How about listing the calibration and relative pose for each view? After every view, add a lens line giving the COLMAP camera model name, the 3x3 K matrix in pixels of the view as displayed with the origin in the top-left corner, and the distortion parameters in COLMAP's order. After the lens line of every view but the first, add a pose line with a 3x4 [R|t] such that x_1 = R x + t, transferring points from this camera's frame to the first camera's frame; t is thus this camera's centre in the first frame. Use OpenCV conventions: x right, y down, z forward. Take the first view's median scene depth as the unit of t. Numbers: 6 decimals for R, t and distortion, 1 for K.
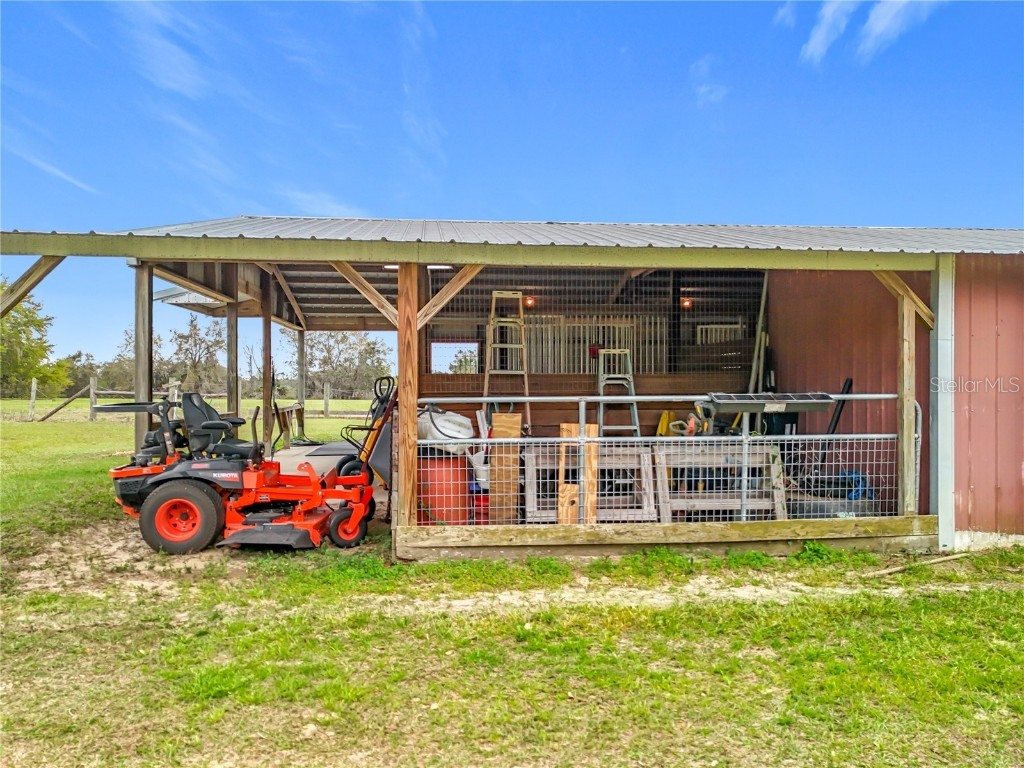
lens RADIAL K [[771.7, 0, 512.0], [0, 771.7, 384.0], [0, 0, 1]] dist [-0.001449, -0.000413]
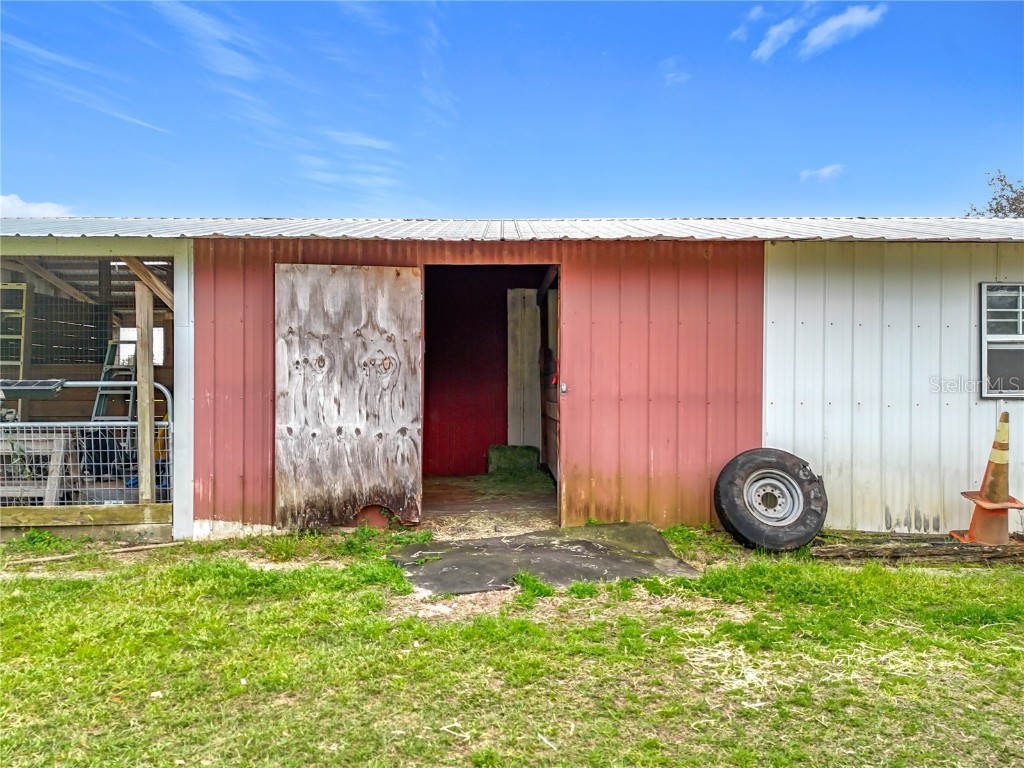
lens RADIAL K [[714.3, 0, 512.0], [0, 714.3, 384.0], [0, 0, 1]] dist [-0.001052, -0.000771]
pose [[0.998379, -0.001225, -0.056899, 1.030874], [0.002159, 0.999864, 0.016360, 0.002694], [0.056871, -0.016456, 0.998246, 0.112069]]
